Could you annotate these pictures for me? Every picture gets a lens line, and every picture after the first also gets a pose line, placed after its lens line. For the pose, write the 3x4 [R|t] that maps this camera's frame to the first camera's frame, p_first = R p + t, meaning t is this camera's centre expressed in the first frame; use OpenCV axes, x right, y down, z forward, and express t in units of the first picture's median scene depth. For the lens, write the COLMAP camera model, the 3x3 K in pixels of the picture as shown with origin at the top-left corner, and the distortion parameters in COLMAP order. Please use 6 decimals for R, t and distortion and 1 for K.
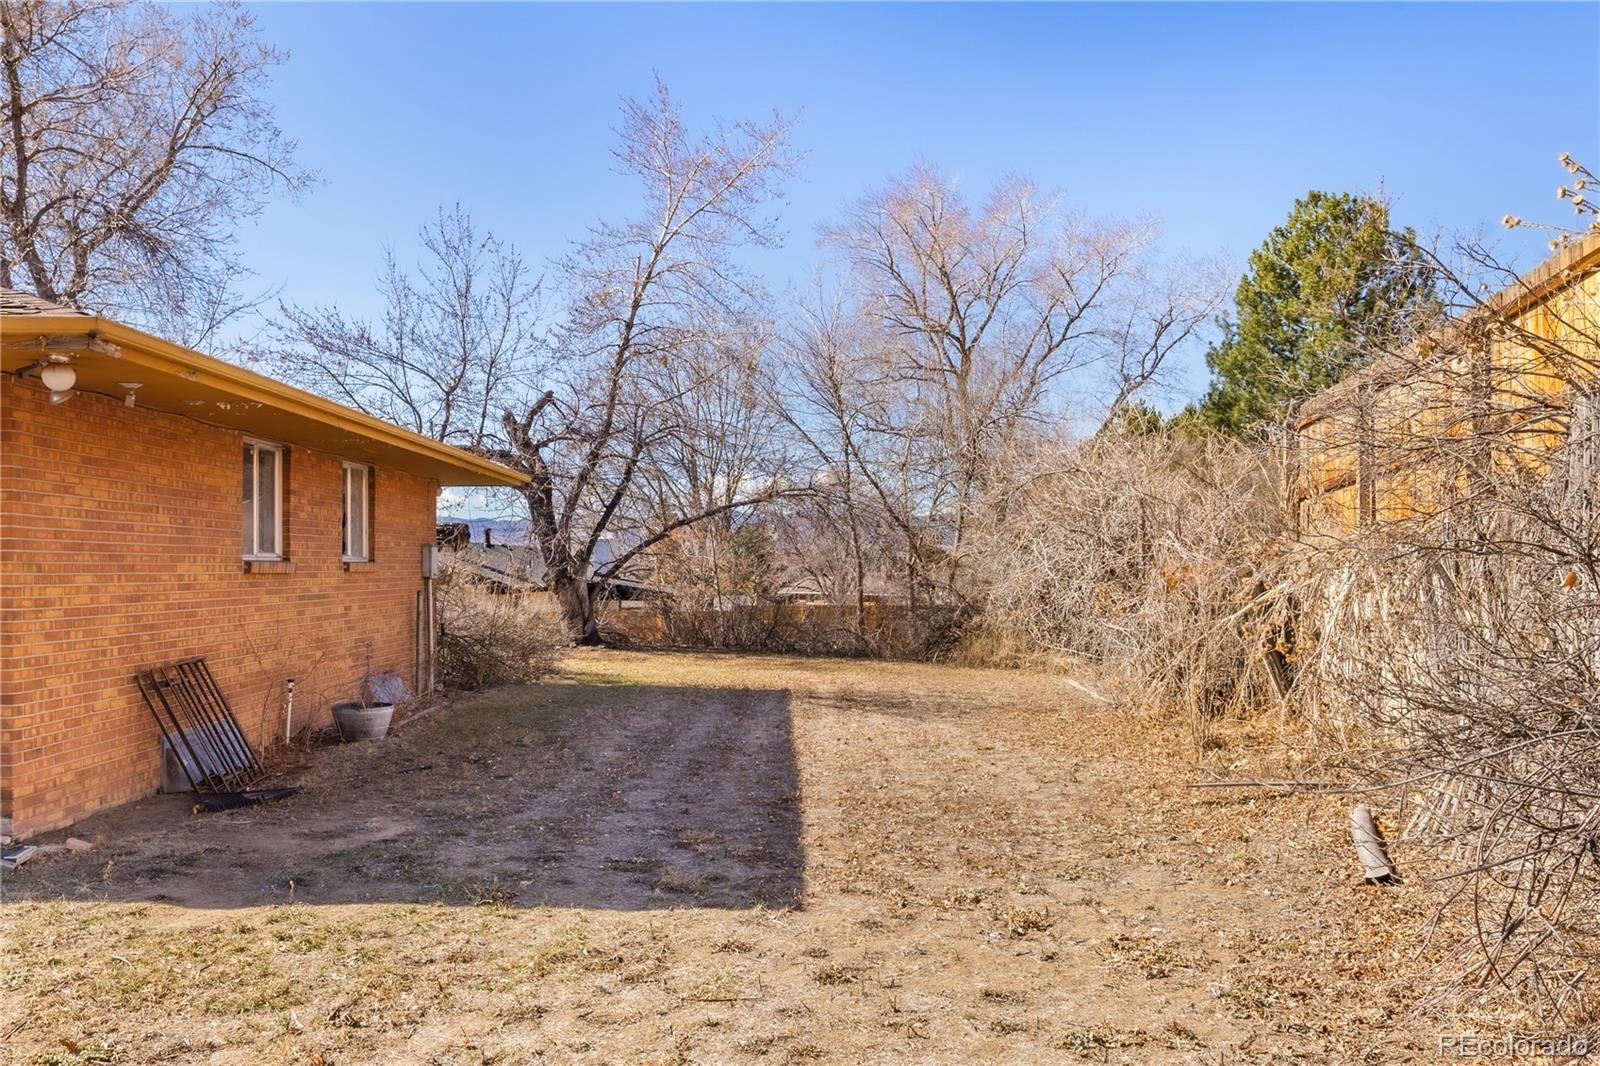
lens RADIAL K [[806.2, 0, 830.0], [0, 806.2, 559.4], [0, 0, 1]] dist [-0.002990, -0.001200]
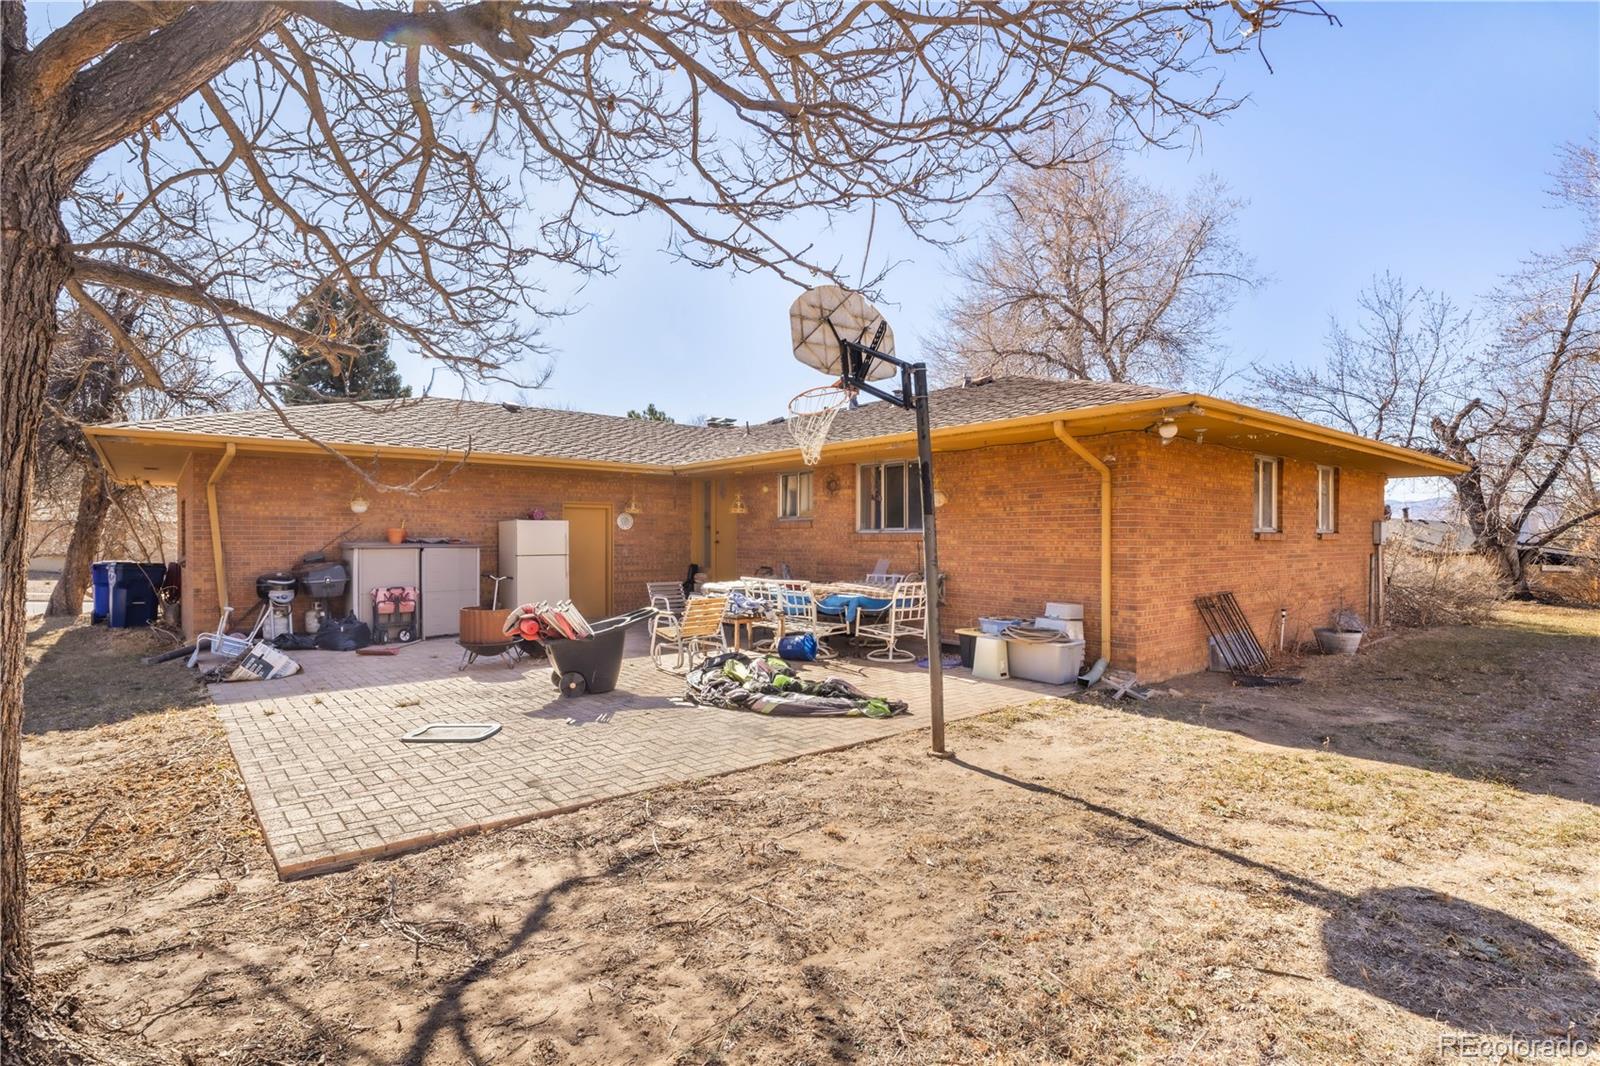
lens RADIAL K [[685.2, 0, 800.0], [0, 685.2, 533.0], [0, 0, 1]] dist [-0.001821, -0.000868]
pose [[0.736328, 0.001745, -0.676622, -0.425959], [0.006177, 0.999938, 0.009301, -0.013739], [0.676596, -0.011028, 0.736271, -0.545132]]
